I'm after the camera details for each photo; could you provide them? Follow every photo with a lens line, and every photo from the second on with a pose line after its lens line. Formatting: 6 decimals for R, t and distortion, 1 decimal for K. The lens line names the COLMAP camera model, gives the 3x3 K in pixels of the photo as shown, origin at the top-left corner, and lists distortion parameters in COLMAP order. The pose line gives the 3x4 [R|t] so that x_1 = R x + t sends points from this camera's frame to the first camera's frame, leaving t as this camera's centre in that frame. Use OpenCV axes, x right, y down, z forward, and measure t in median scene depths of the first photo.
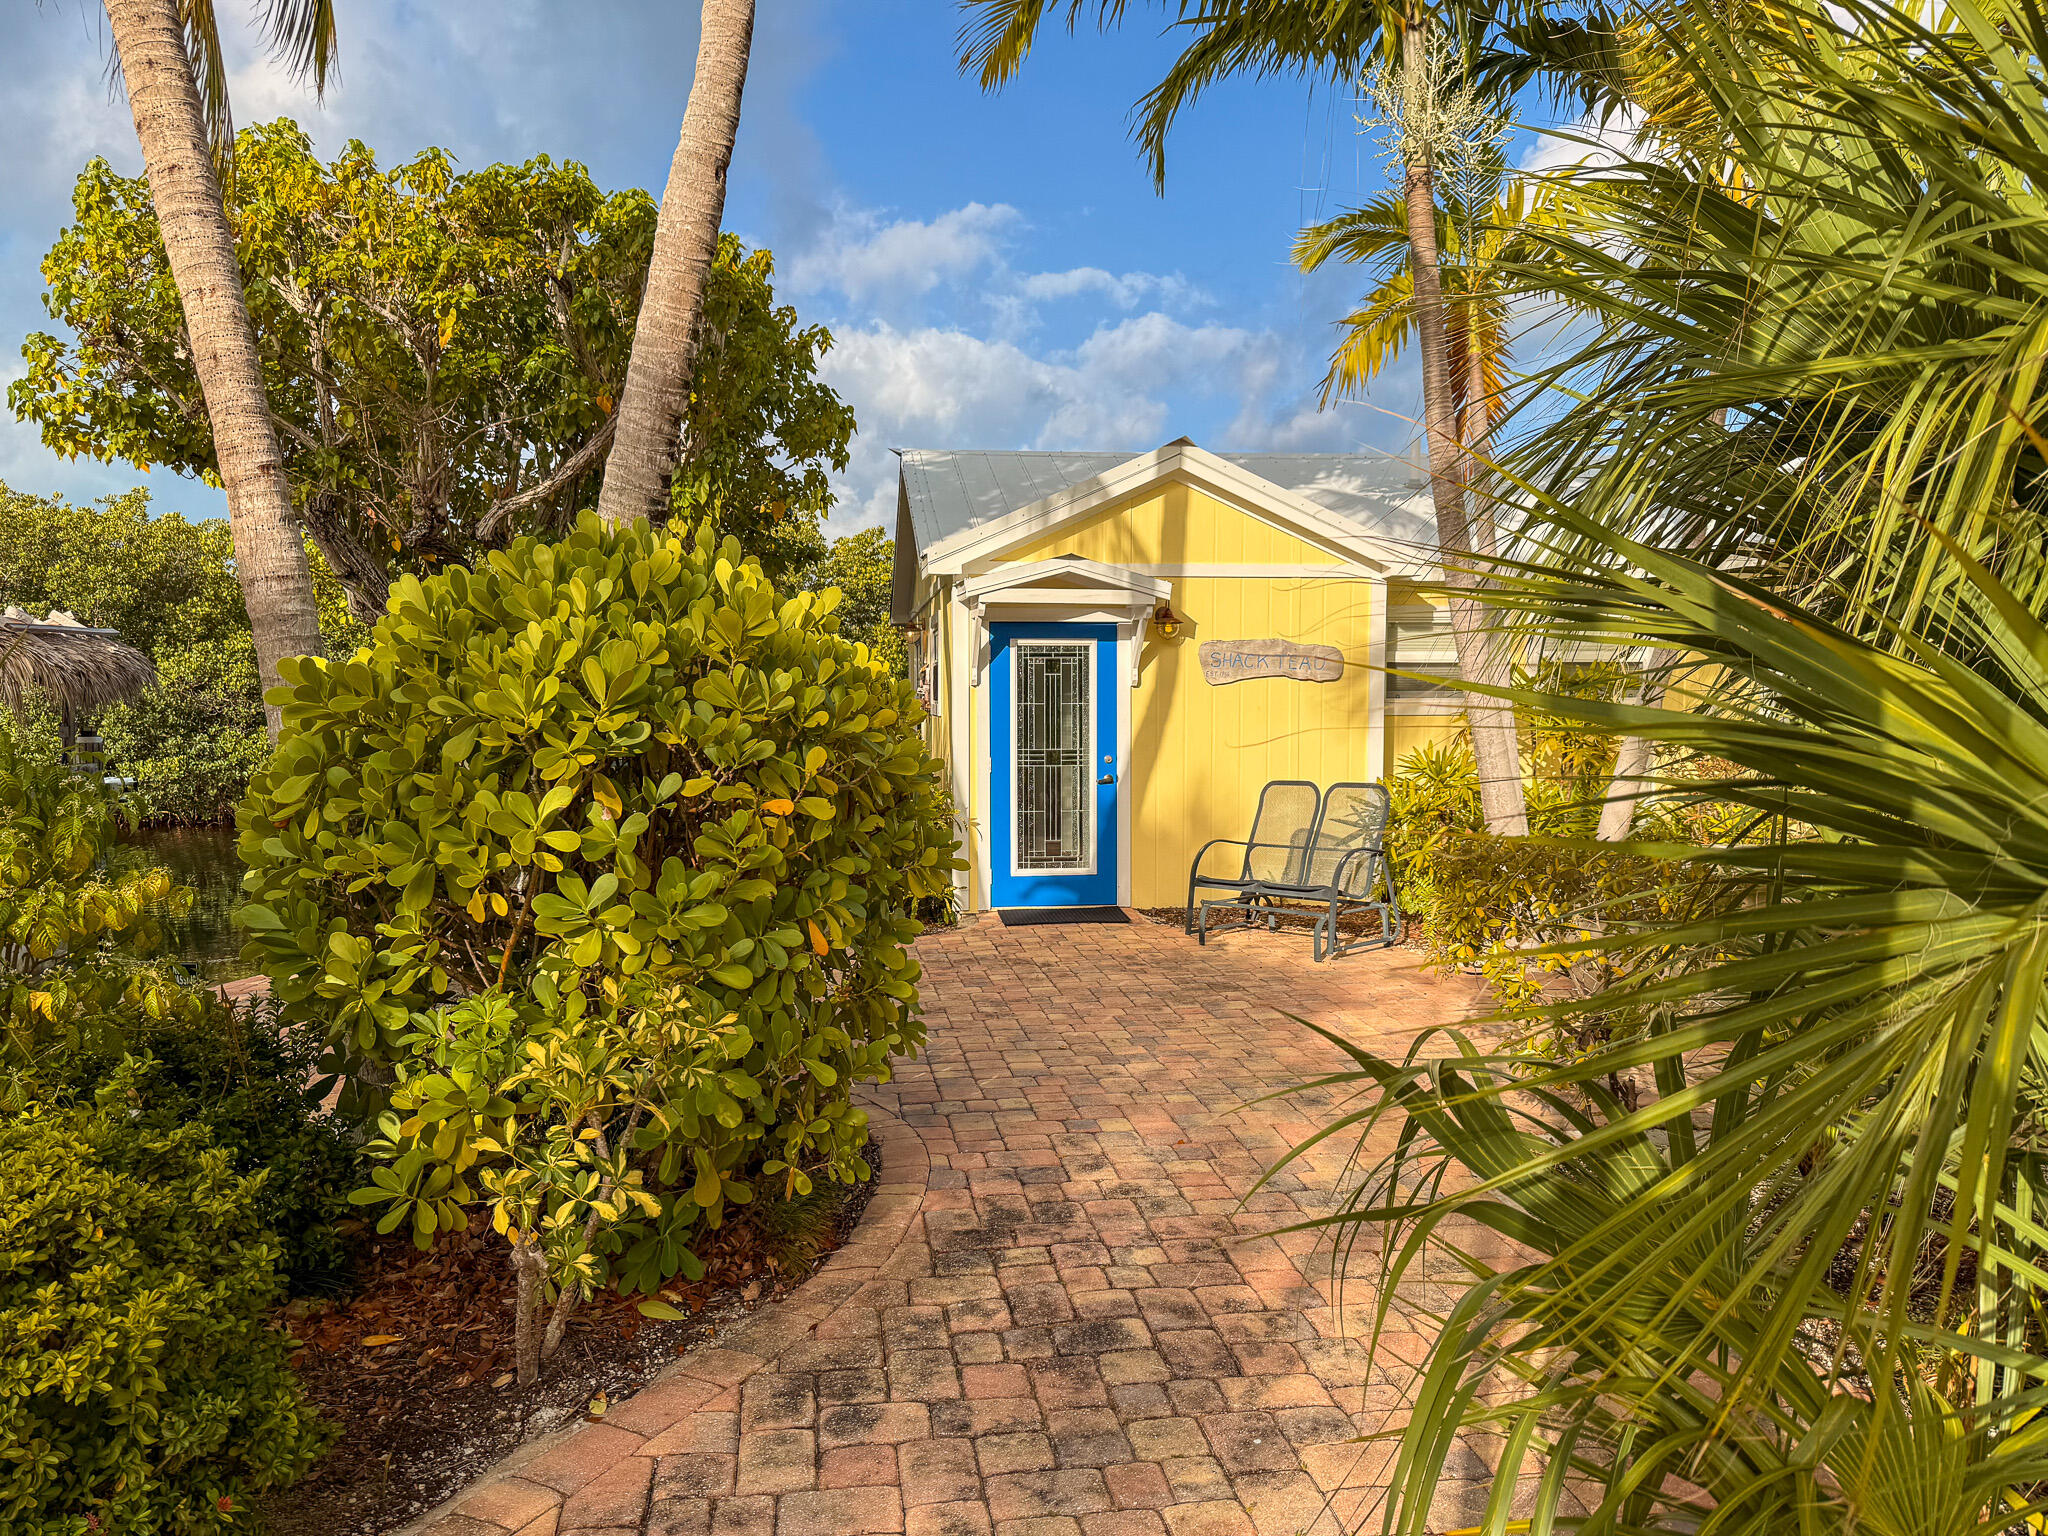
lens RADIAL K [[1422.8, 0, 1029.1], [0, 1422.8, 776.3], [0, 0, 1]] dist [0.003452, -0.007301]
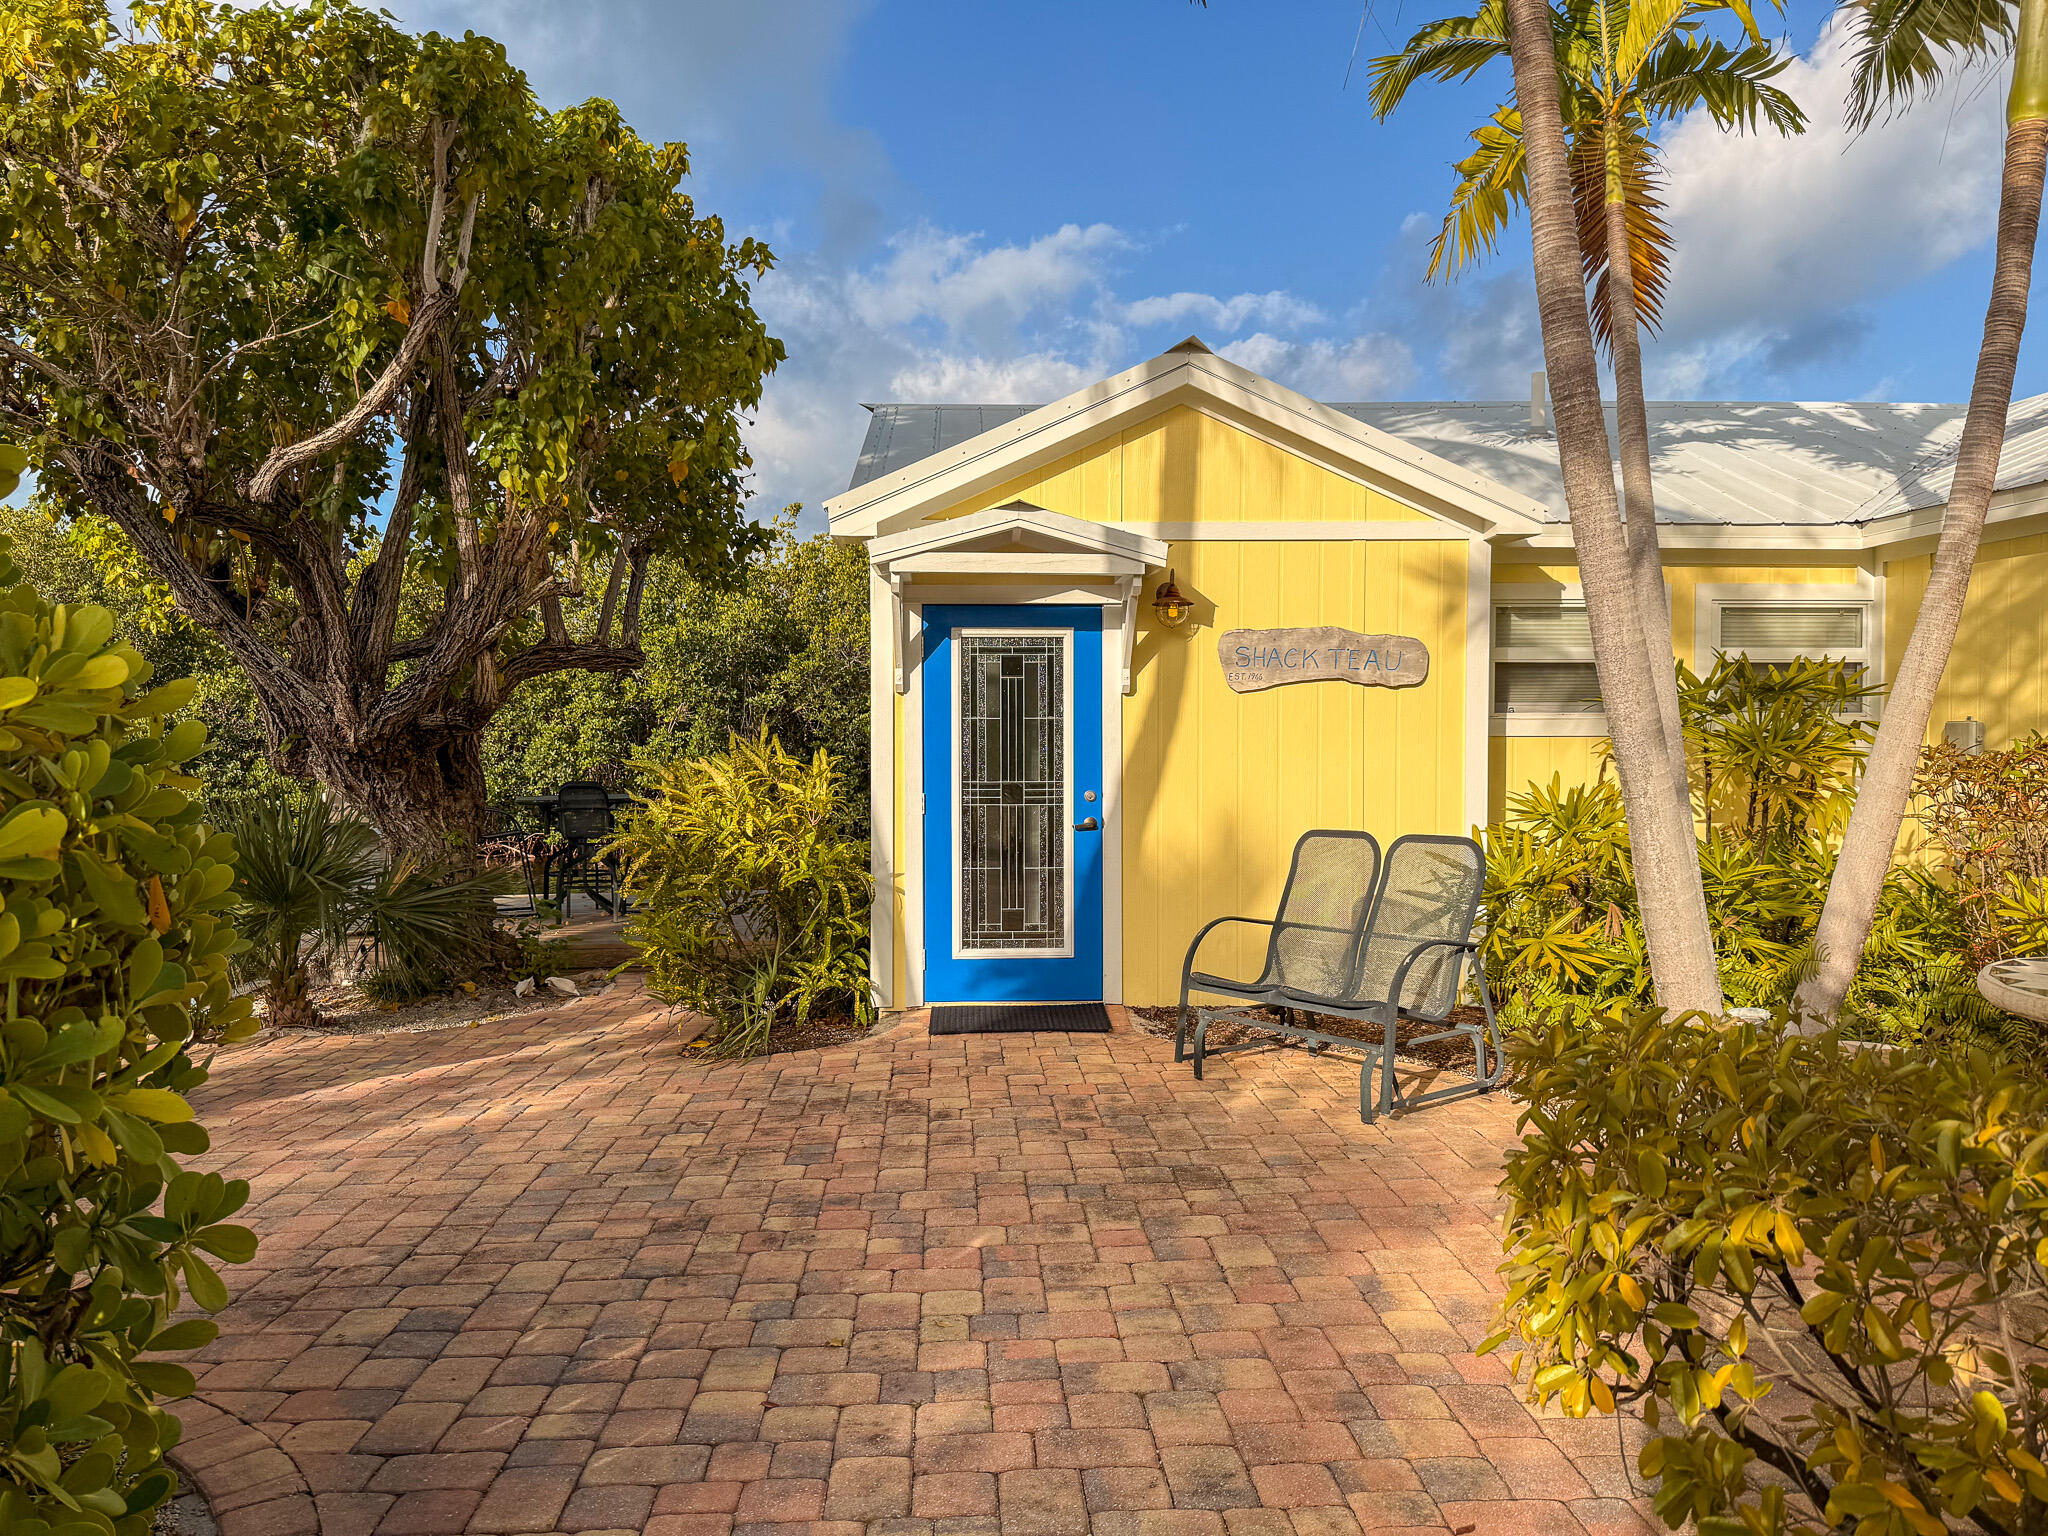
lens RADIAL K [[1422.8, 0, 1015.7], [0, 1422.8, 758.9], [0, 0, 1]] dist [0.003452, -0.007301]
pose [[0.995821, 0.000909, -0.091317, 0.084573], [-0.004588, 0.999186, -0.040089, -0.001853], [0.091206, 0.040341, 0.995015, 0.288908]]
